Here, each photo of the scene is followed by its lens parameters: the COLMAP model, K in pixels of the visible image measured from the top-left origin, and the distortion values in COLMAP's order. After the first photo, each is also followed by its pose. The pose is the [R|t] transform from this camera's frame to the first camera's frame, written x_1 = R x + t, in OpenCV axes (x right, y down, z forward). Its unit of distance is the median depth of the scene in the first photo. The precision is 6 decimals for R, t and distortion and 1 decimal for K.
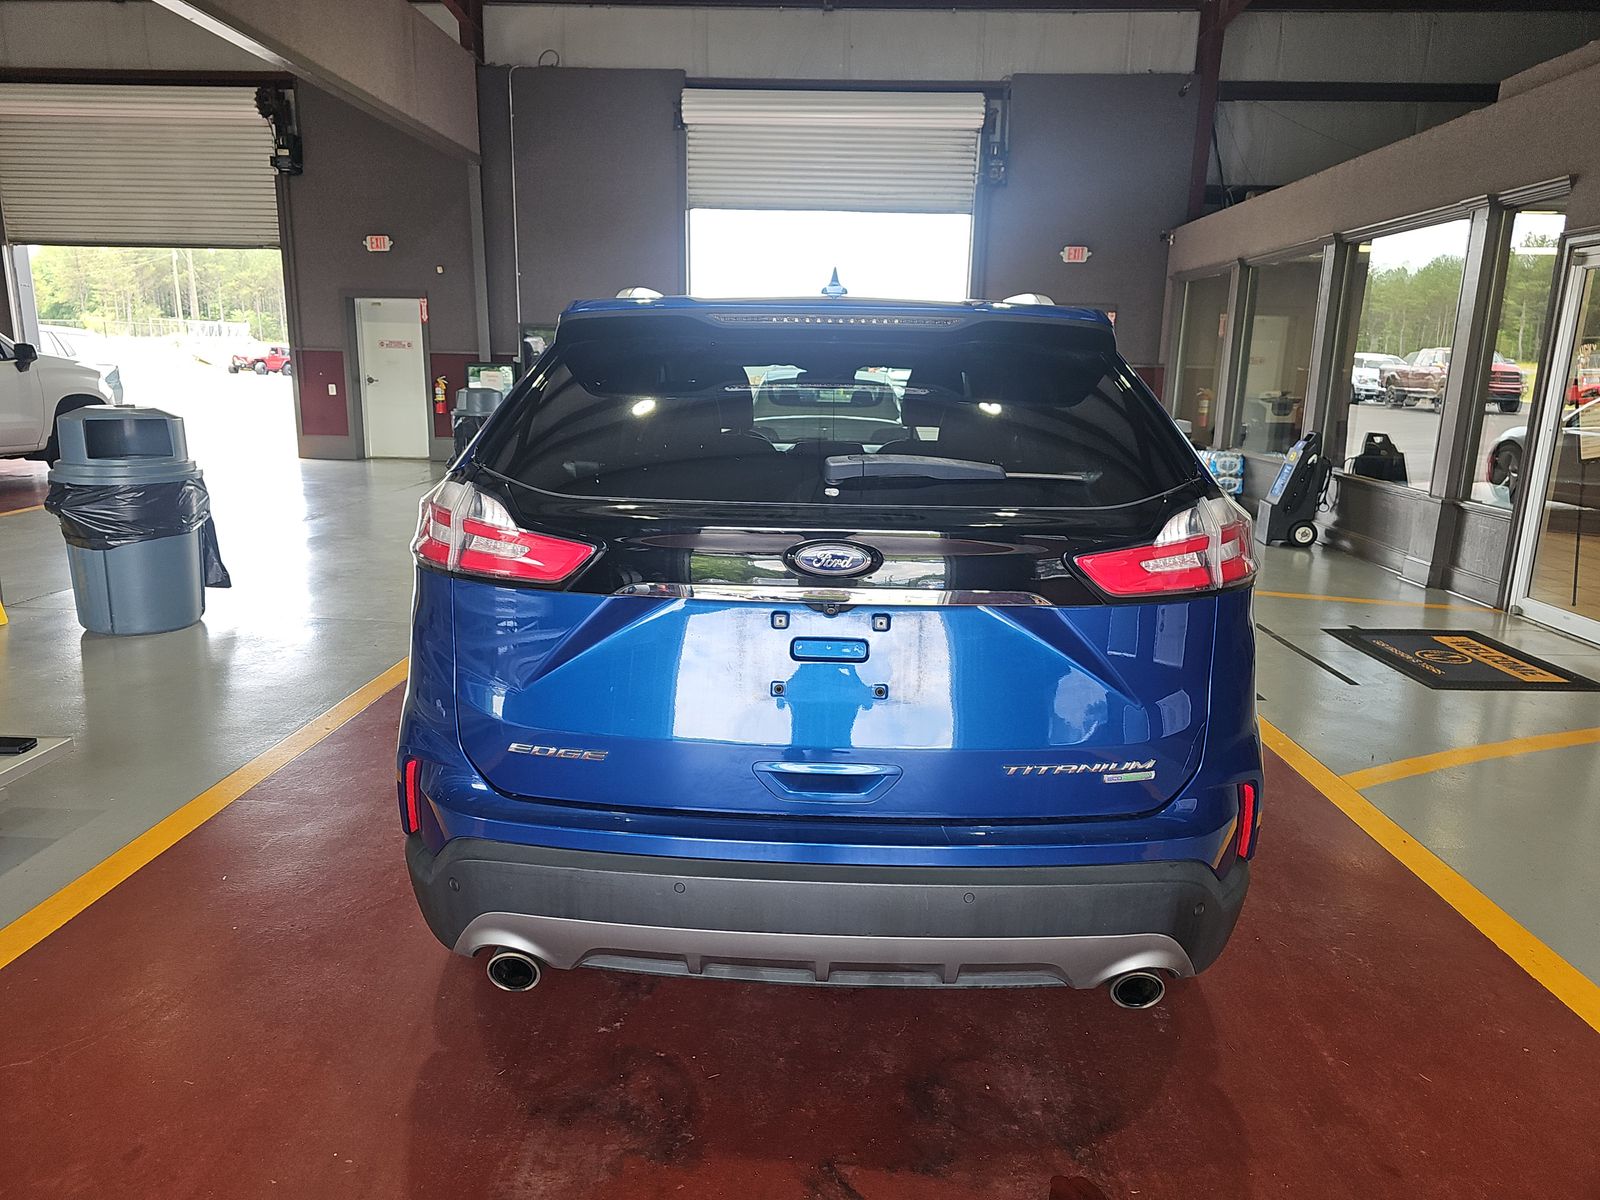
lens RADIAL K [[1072.8, 0, 810.5], [0, 1072.8, 603.2], [0, 0, 1]] dist [0.025847, -0.002906]
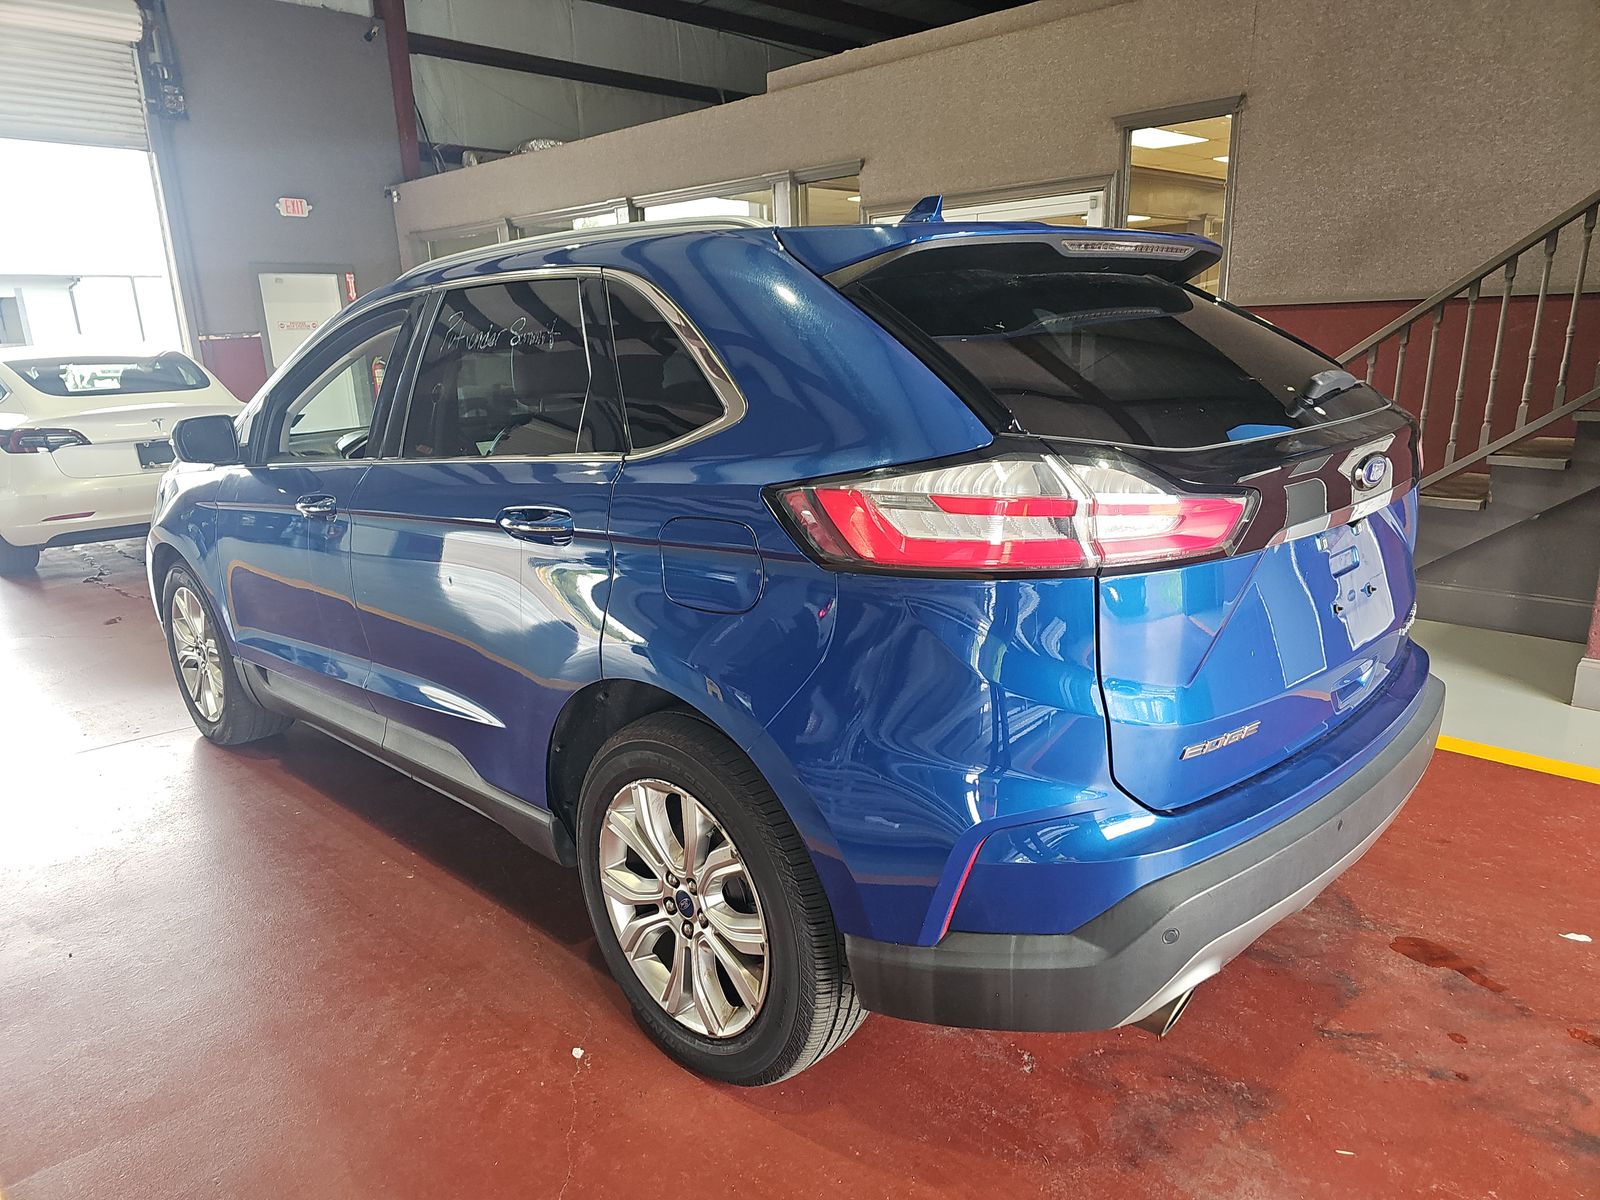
lens RADIAL K [[1072.8, 0, 810.5], [0, 1072.8, 603.2], [0, 0, 1]] dist [0.025847, -0.002906]
pose [[0.665707, -0.225794, 0.711233, -0.177348], [0.207067, 0.971587, 0.114636, -0.022455], [-0.716909, 0.070959, 0.693547, 0.103456]]
